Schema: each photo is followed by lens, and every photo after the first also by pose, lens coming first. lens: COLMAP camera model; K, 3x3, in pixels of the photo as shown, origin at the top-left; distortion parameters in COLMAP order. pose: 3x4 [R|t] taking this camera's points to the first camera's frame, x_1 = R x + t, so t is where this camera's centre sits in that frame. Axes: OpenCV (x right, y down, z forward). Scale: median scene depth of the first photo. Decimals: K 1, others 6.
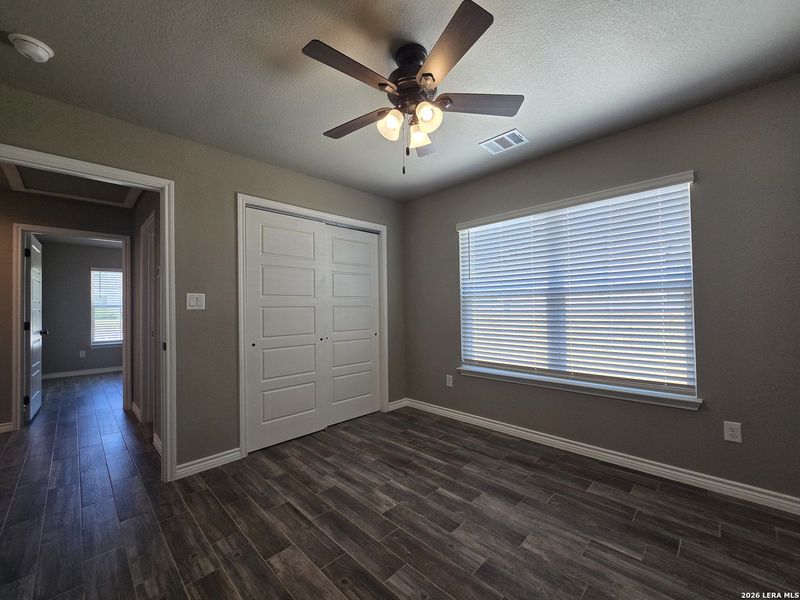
lens RADIAL K [[328.5, 0, 398.7], [0, 328.5, 301.7], [0, 0, 1]] dist [0.001435, -0.001139]
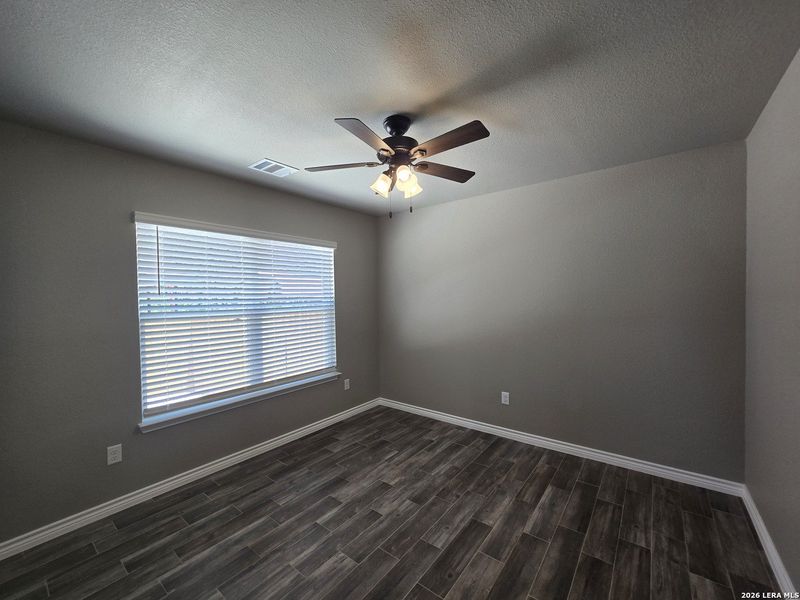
lens RADIAL K [[328.5, 0, 393.6], [0, 328.5, 298.2], [0, 0, 1]] dist [0.001435, -0.001139]
pose [[-0.113193, 0.013048, 0.993487, -0.857310], [0.003667, 0.999912, -0.012715, -0.076699], [-0.993566, 0.002204, -0.113231, 0.867850]]
